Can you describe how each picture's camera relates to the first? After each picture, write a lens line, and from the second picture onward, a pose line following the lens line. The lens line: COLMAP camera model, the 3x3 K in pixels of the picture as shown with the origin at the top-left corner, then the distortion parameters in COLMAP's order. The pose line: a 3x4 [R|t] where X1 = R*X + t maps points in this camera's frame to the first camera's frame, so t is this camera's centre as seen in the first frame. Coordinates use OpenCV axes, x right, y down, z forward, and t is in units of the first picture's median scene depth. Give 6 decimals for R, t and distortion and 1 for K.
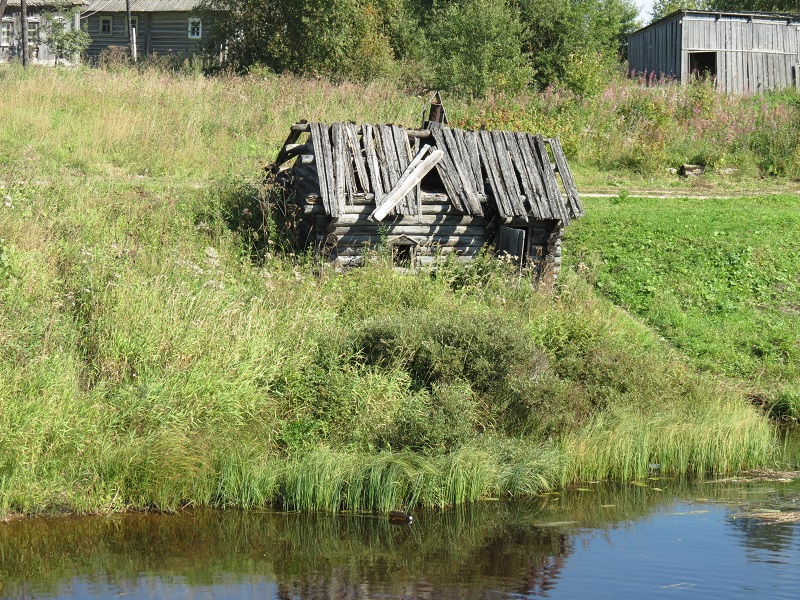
lens RADIAL K [[2268.5, 0, 400.2], [0, 2268.5, 299.9], [0, 0, 1]] dist [-0.052506, 0.000000]
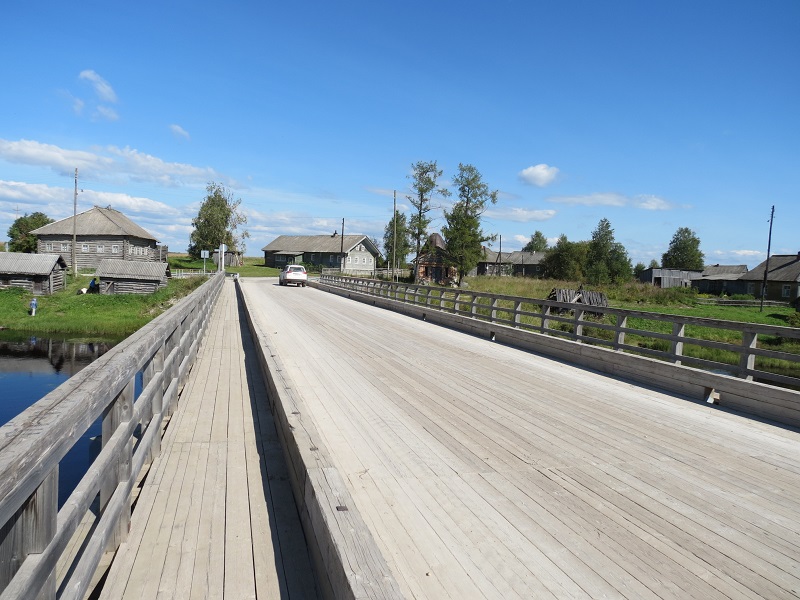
lens RADIAL K [[558.9, 0, 400.1], [0, 558.9, 299.0], [0, 0, 1]] dist [-0.033852, -0.007078]
pose [[0.944052, 0.039847, -0.327380, 0.022787], [-0.059796, 0.996902, -0.051094, 0.017863], [0.324330, 0.067811, 0.943510, -0.178631]]
